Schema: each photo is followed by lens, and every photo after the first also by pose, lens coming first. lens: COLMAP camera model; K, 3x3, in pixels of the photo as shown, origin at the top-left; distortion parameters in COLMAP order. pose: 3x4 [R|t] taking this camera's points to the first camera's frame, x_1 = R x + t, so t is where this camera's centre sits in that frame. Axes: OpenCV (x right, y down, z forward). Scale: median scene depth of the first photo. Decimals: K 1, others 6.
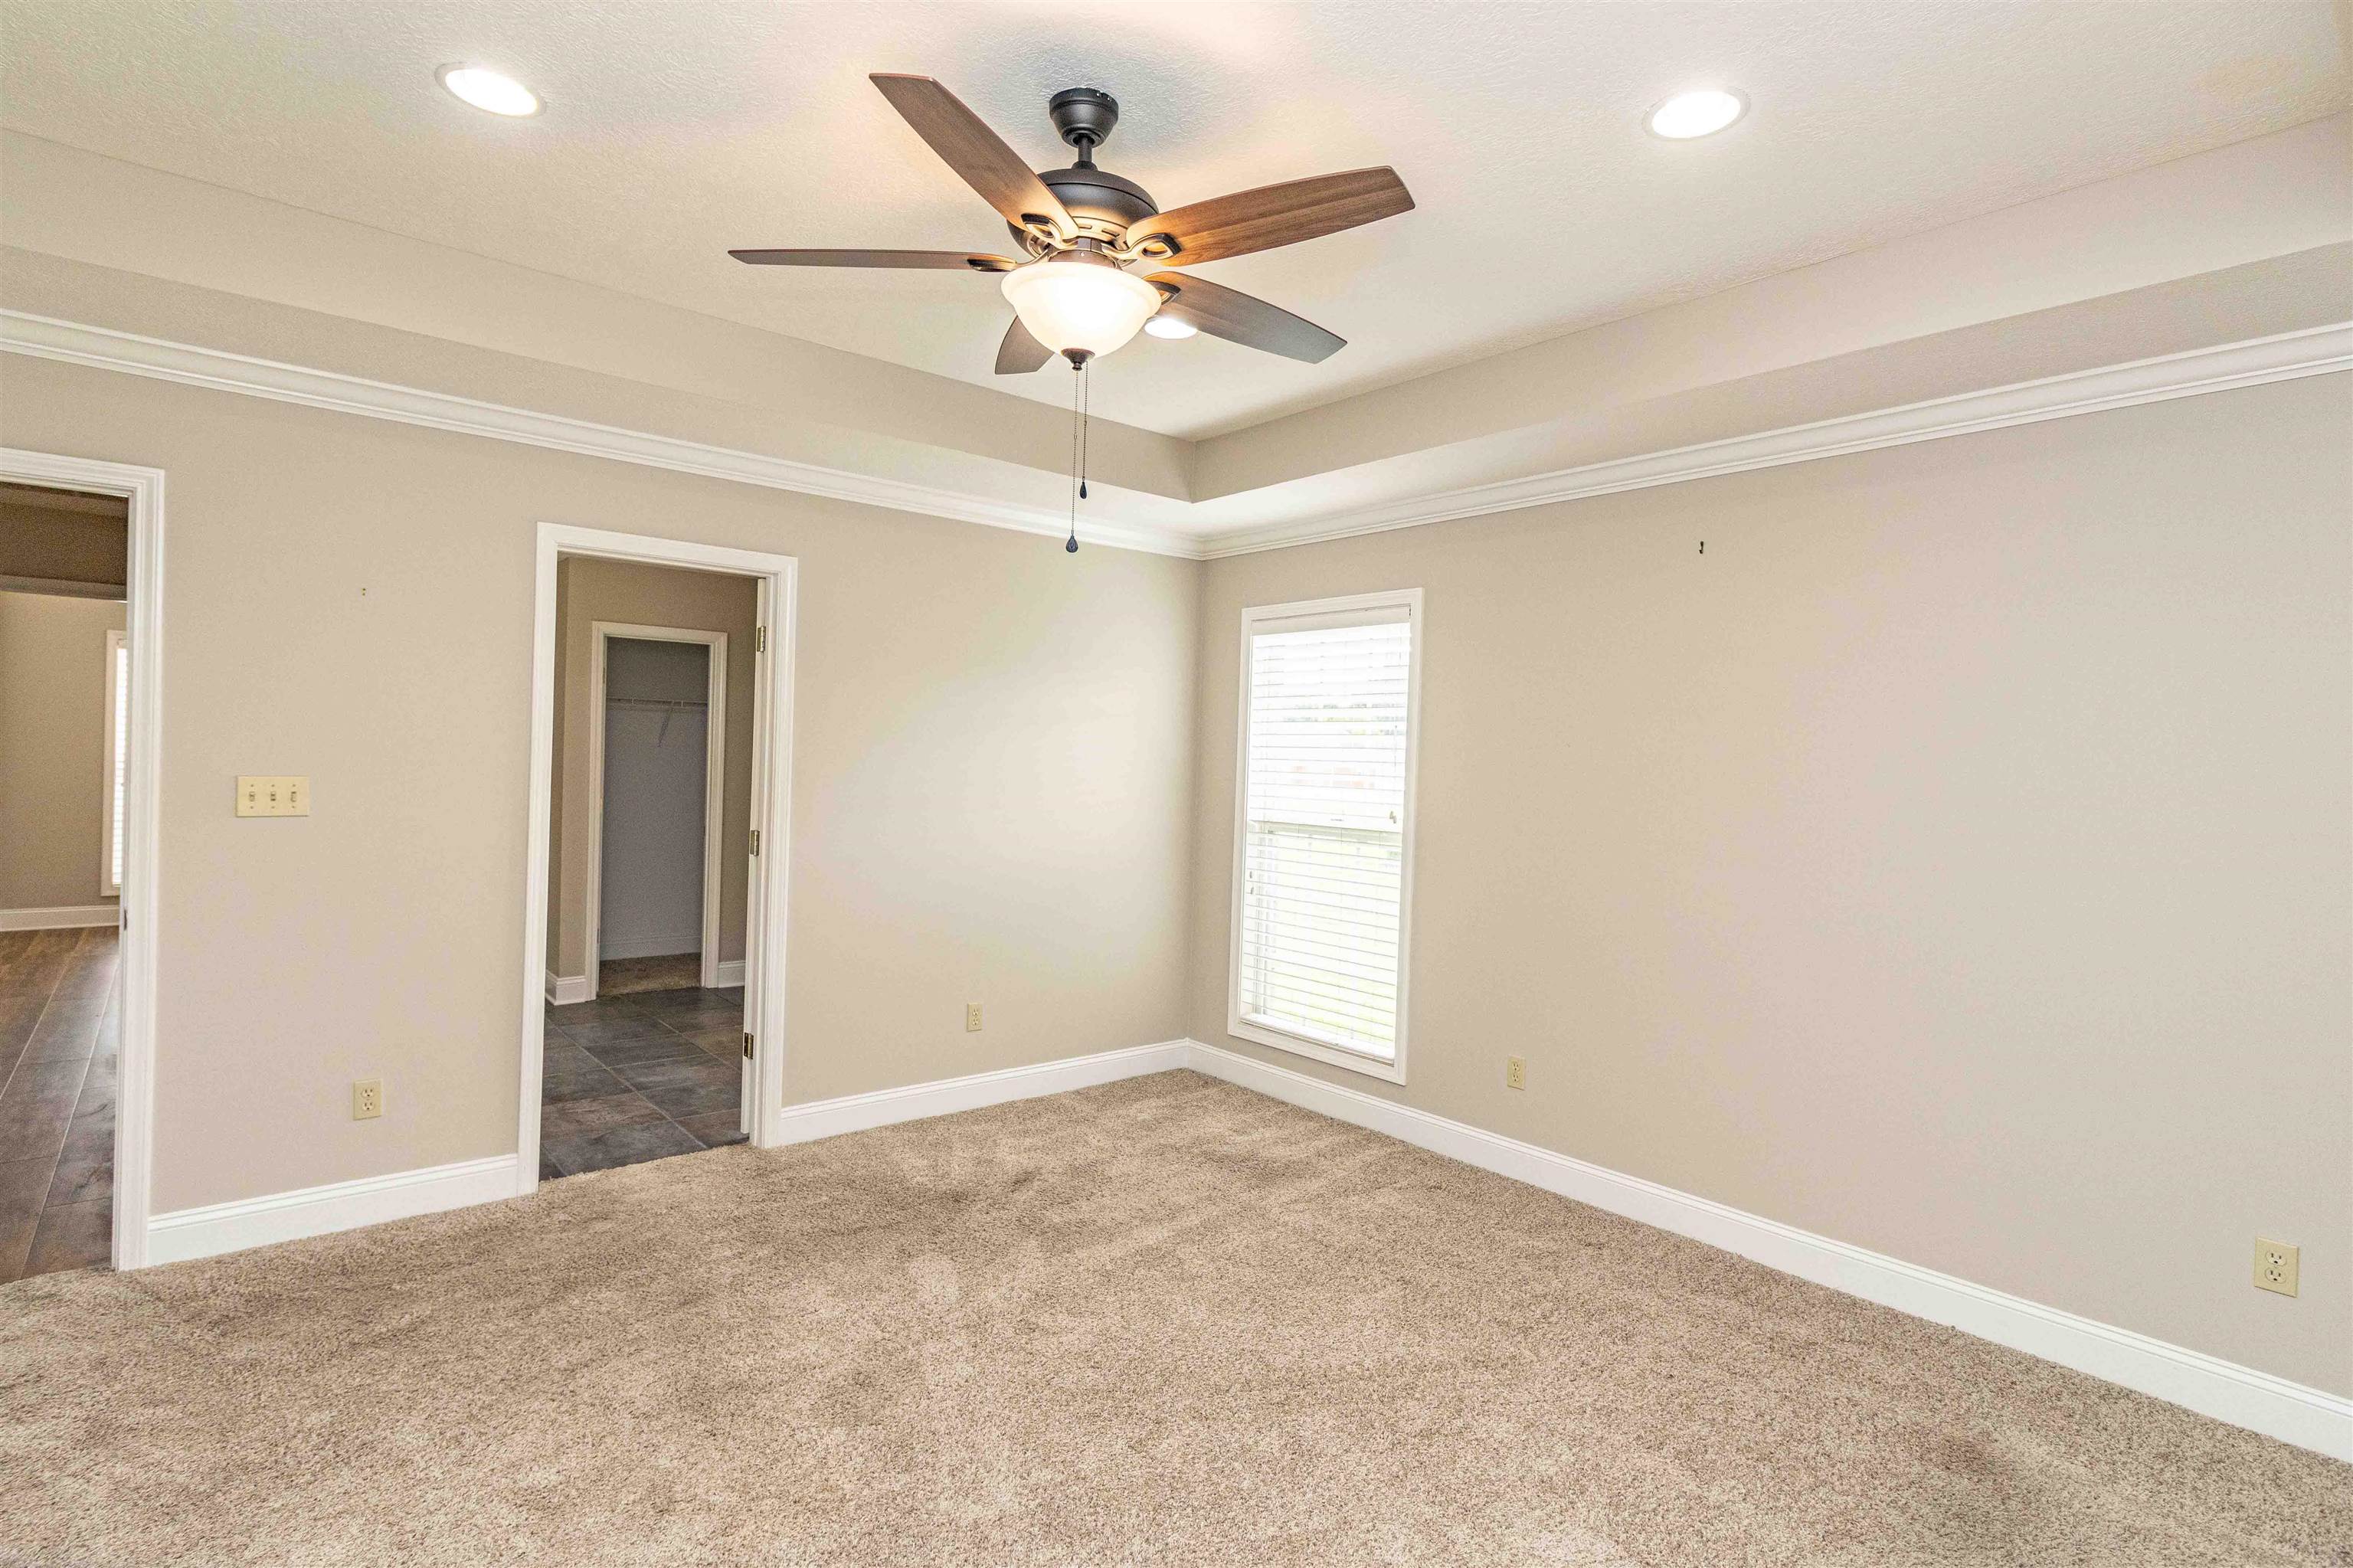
lens RADIAL K [[1178.4, 0, 1187.9], [0, 1178.4, 762.1], [0, 0, 1]] dist [0.000012, 0.000401]
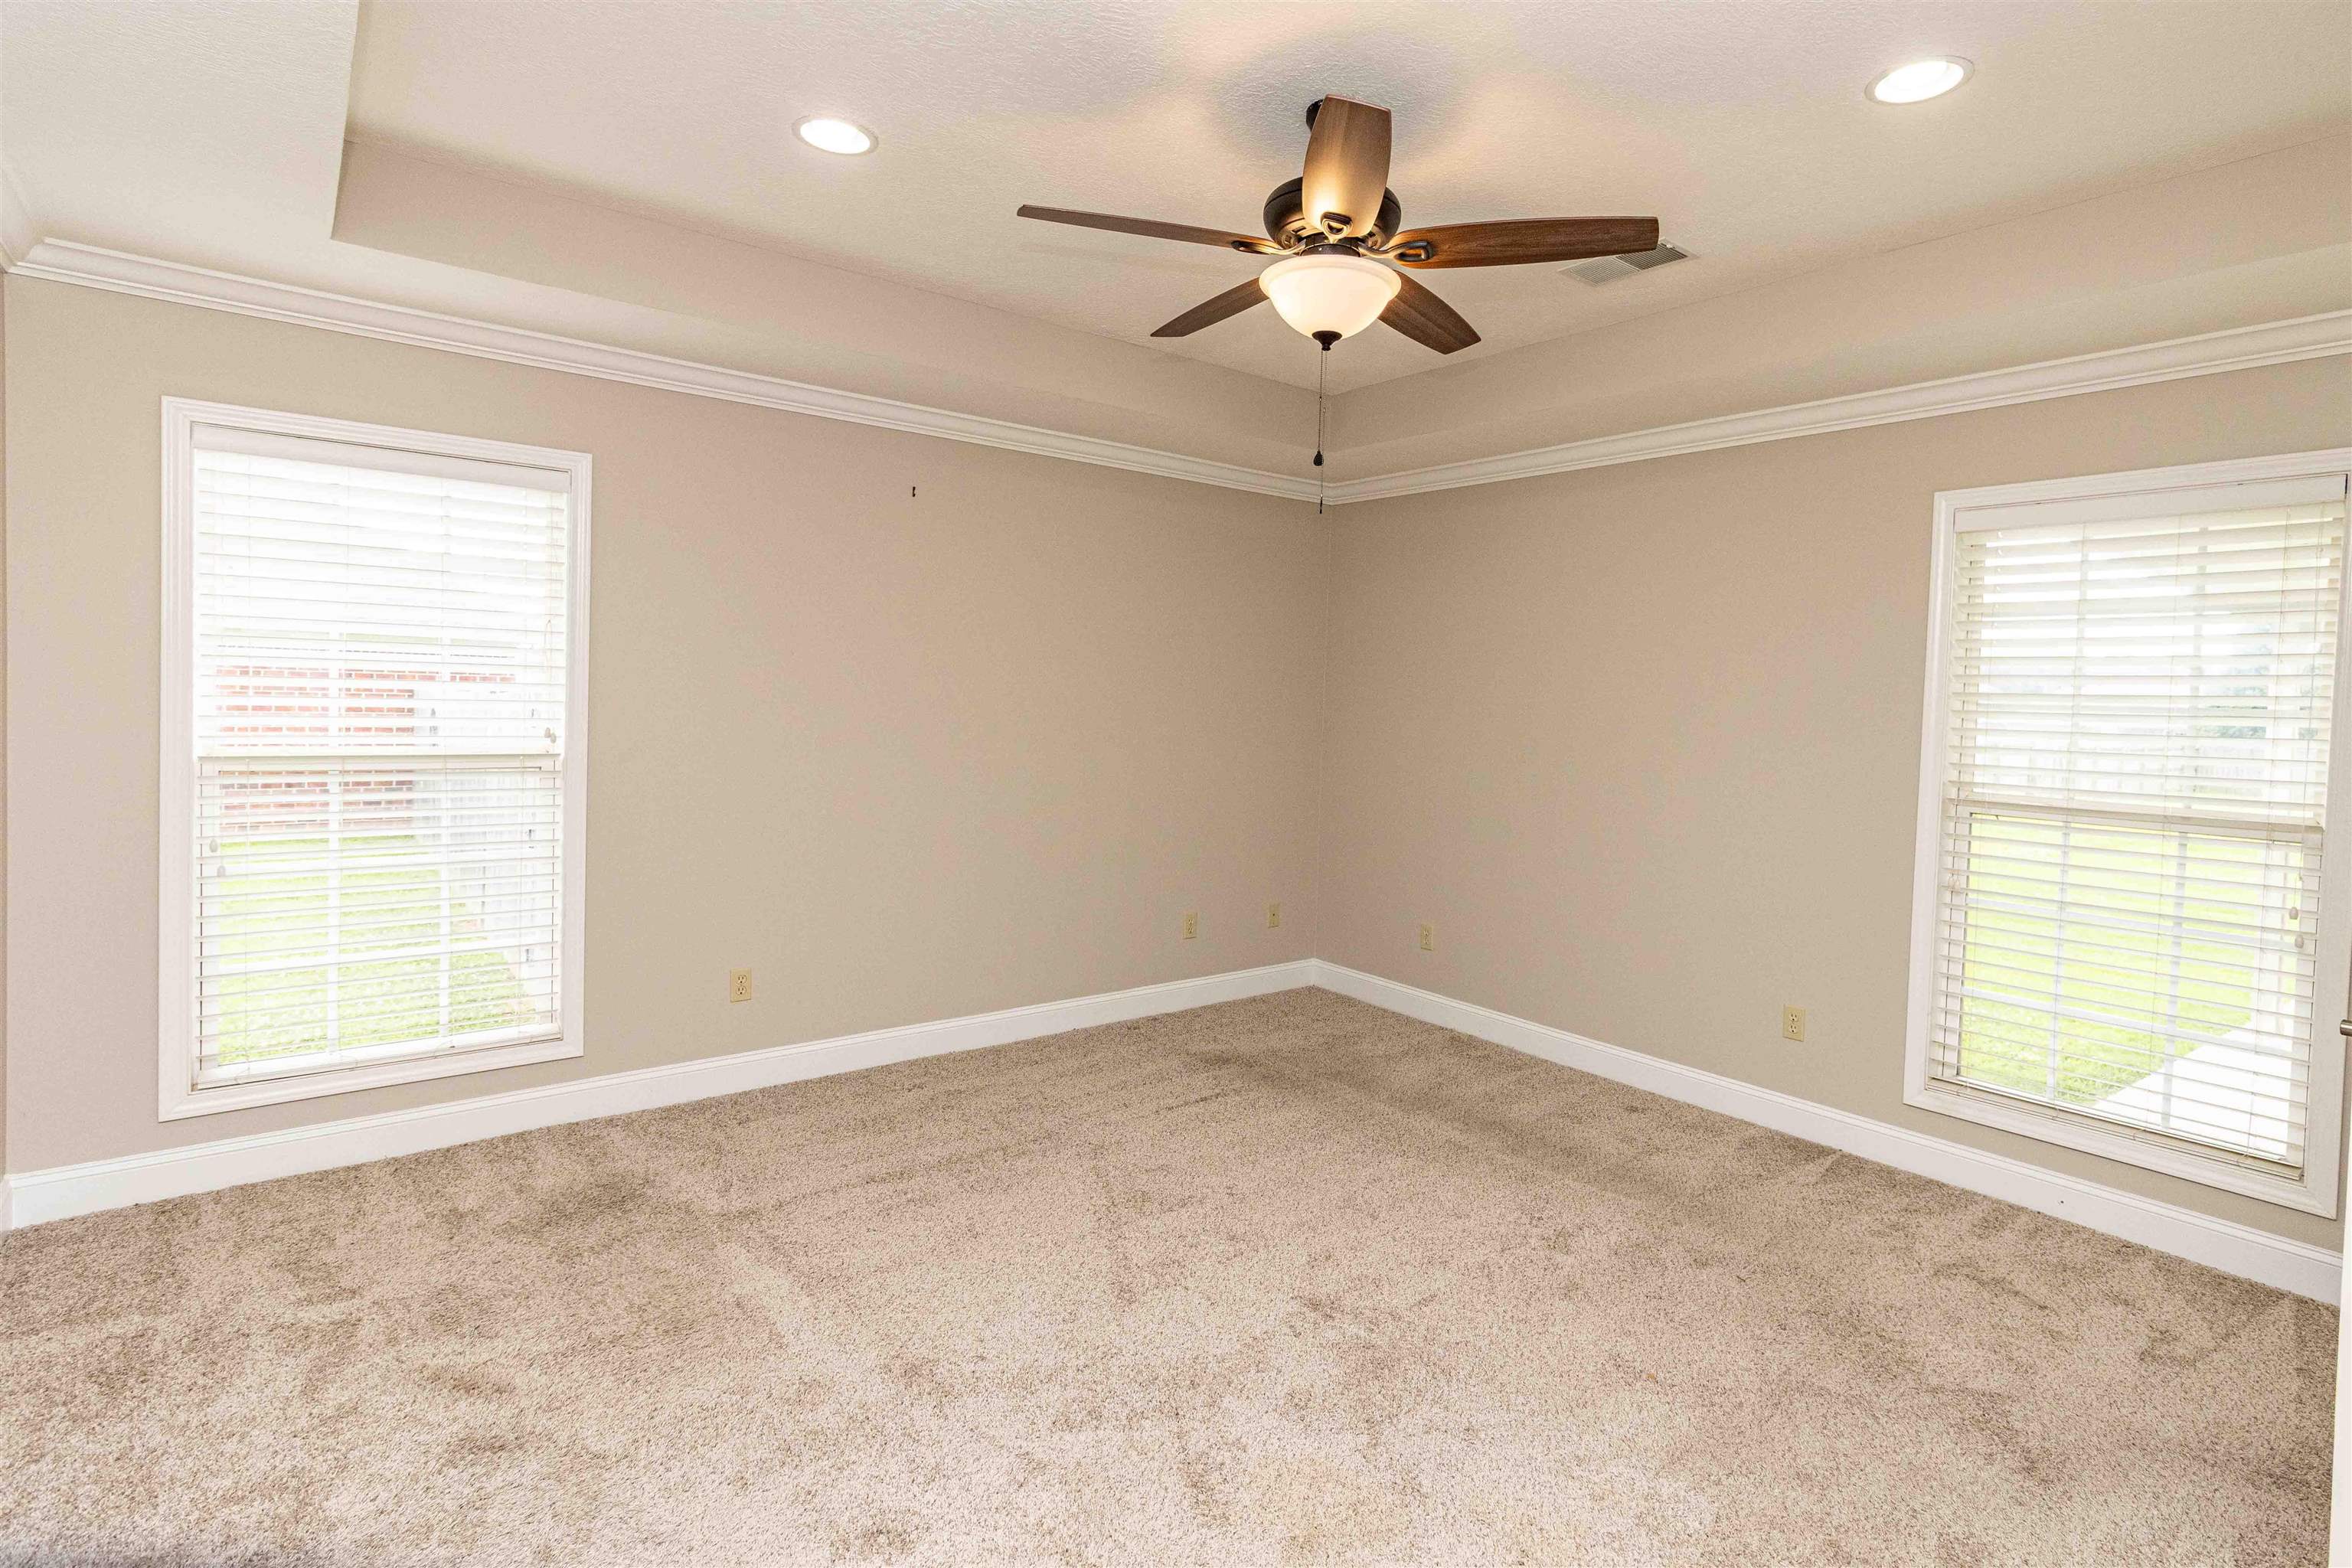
lens RADIAL K [[1124.6, 0, 1175.6], [0, 1124.6, 719.7], [0, 0, 1]] dist [0.001134, 0.000308]
pose [[0.032439, -0.049304, 0.998257, -0.580660], [-0.027842, 0.998350, 0.050213, -0.014287], [-0.999086, -0.029423, 0.031013, 0.558769]]
